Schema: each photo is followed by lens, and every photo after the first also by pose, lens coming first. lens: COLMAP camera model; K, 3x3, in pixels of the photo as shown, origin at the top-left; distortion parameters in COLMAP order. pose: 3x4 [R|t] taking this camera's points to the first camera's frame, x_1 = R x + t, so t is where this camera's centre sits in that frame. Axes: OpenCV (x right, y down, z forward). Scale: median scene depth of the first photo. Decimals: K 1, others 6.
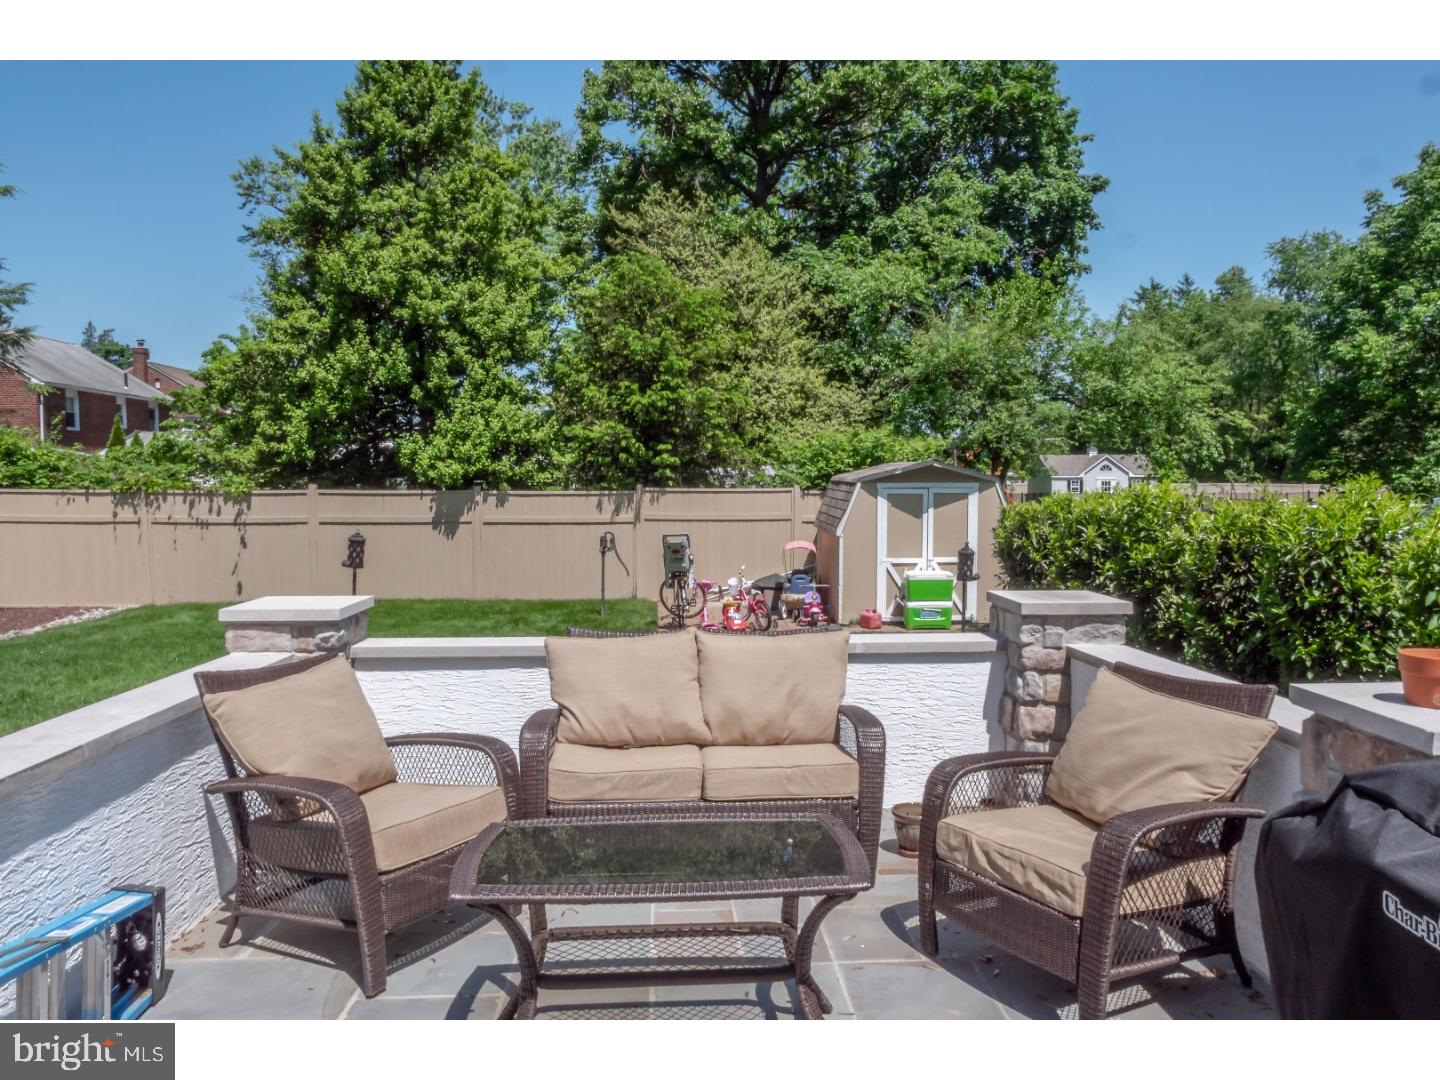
lens RADIAL K [[1027.6, 0, 719.2], [0, 1027.6, 538.3], [0, 0, 1]] dist [-0.020640, 0.007280]
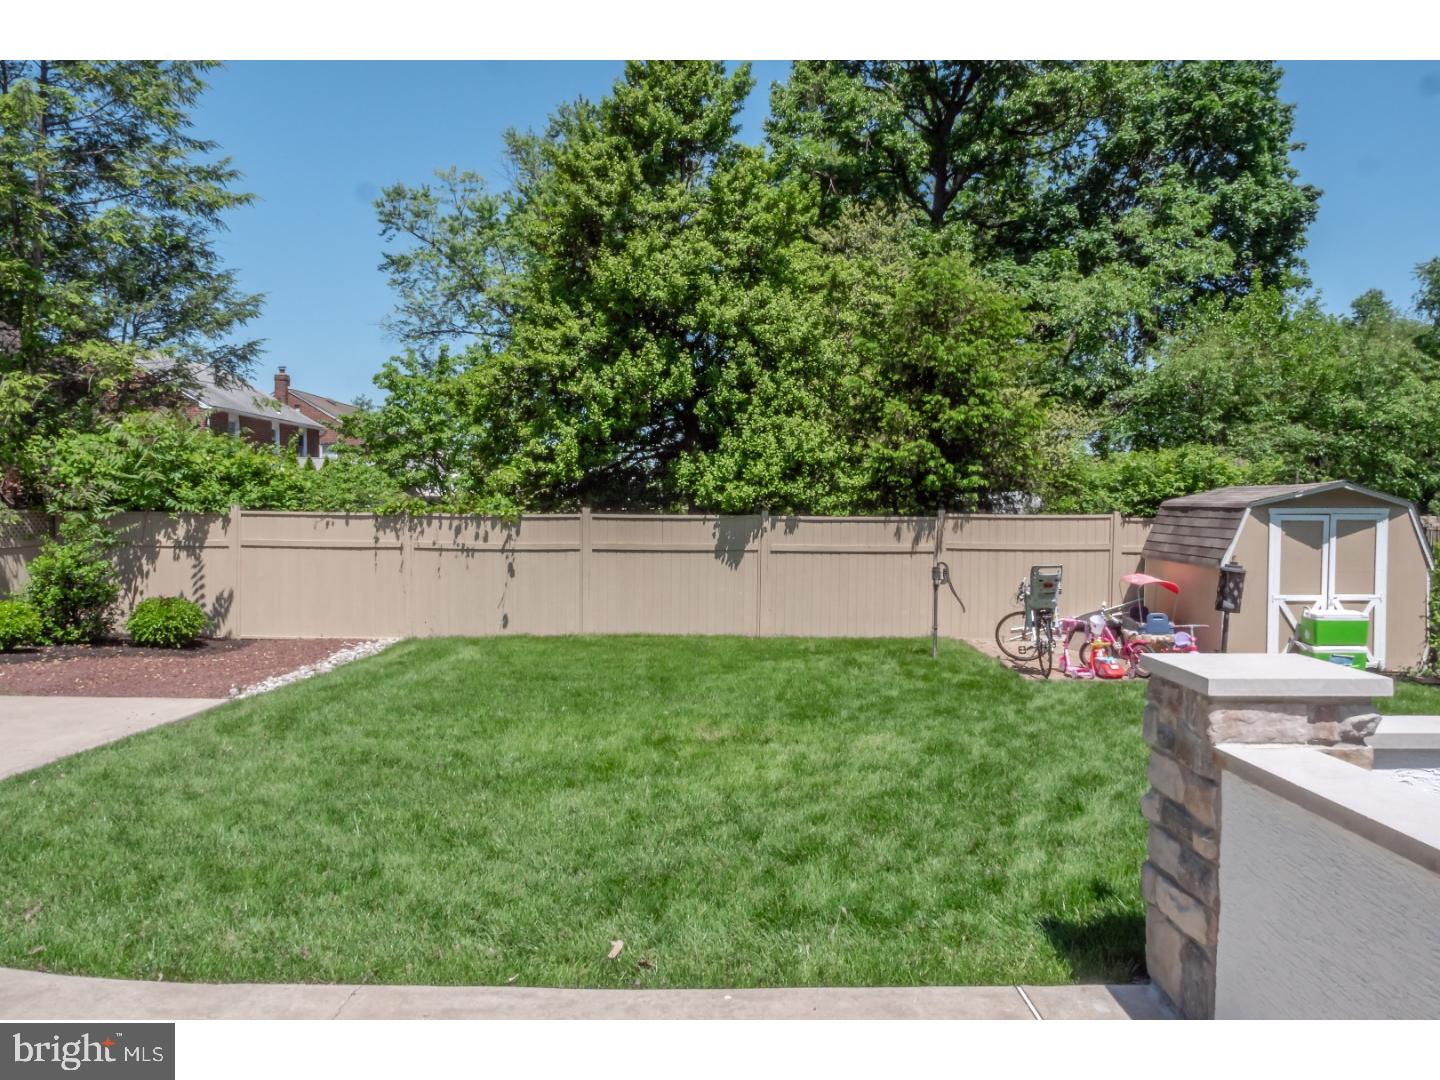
lens RADIAL K [[1024.8, 0, 720.0], [0, 1024.8, 540.0], [0, 0, 1]] dist [-0.021542, 0.004796]
pose [[0.998088, 0.006316, -0.061481, -0.220152], [-0.008052, 0.999575, -0.028022, 0.000712], [0.061278, 0.028464, 0.997715, 0.095011]]
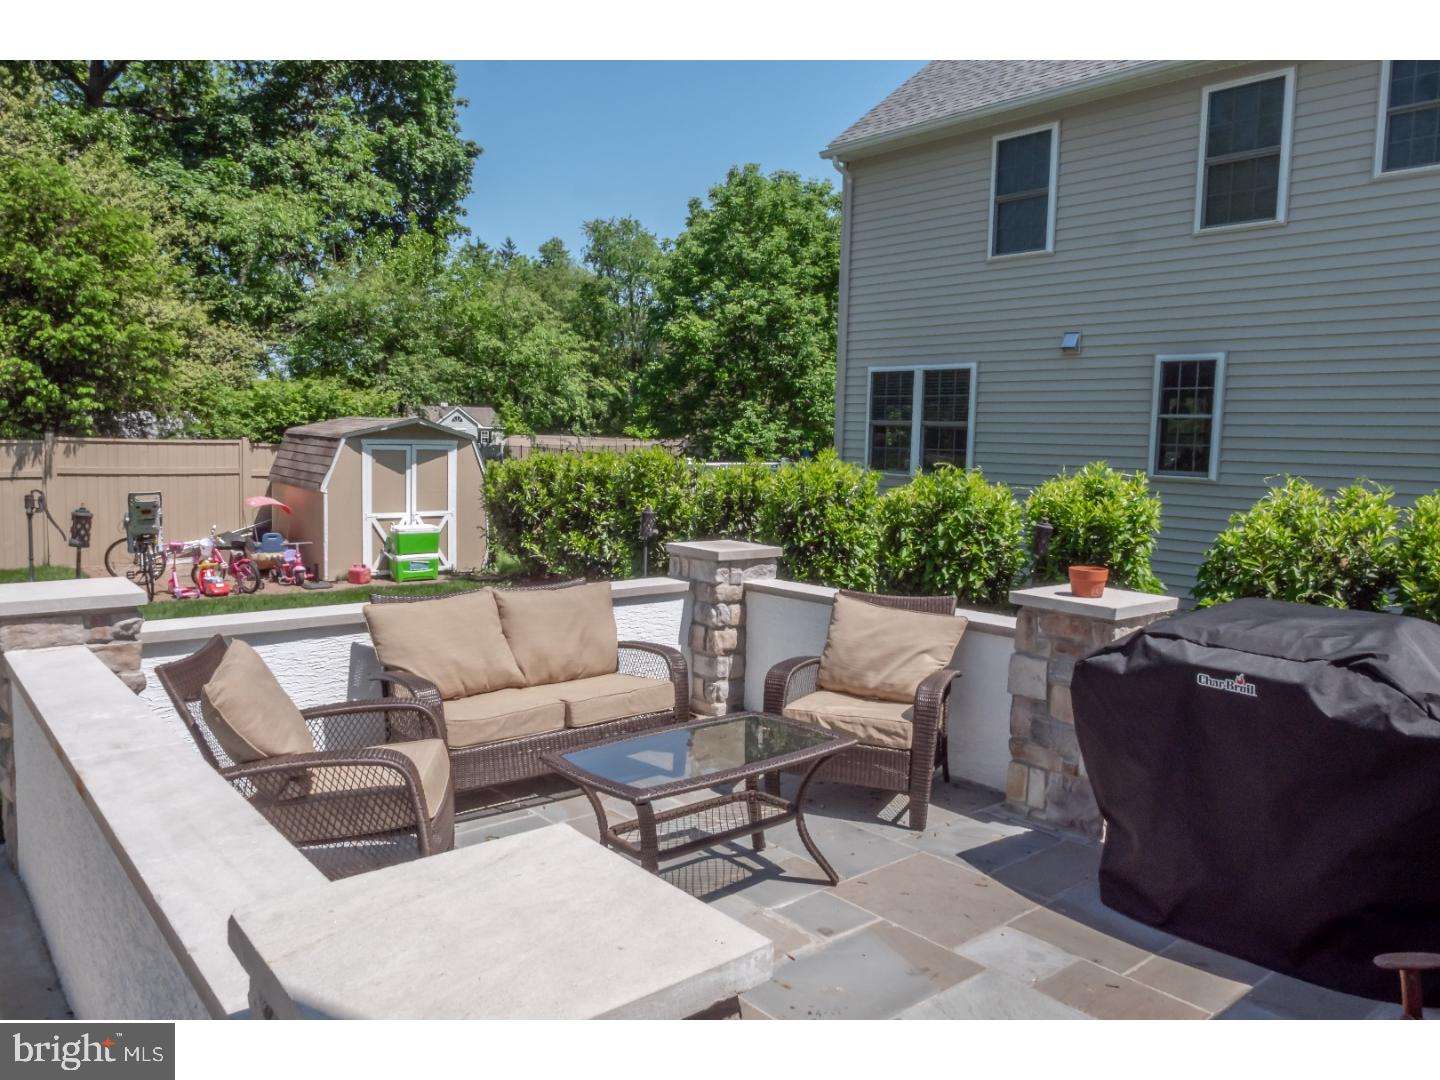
lens RADIAL K [[1027.6, 0, 719.2], [0, 1027.6, 538.3], [0, 0, 1]] dist [-0.020640, 0.007280]
pose [[0.798430, -0.038033, 0.600885, -0.148343], [0.006554, 0.998493, 0.054490, -0.007748], [-0.602052, -0.039568, 0.797476, -0.013481]]
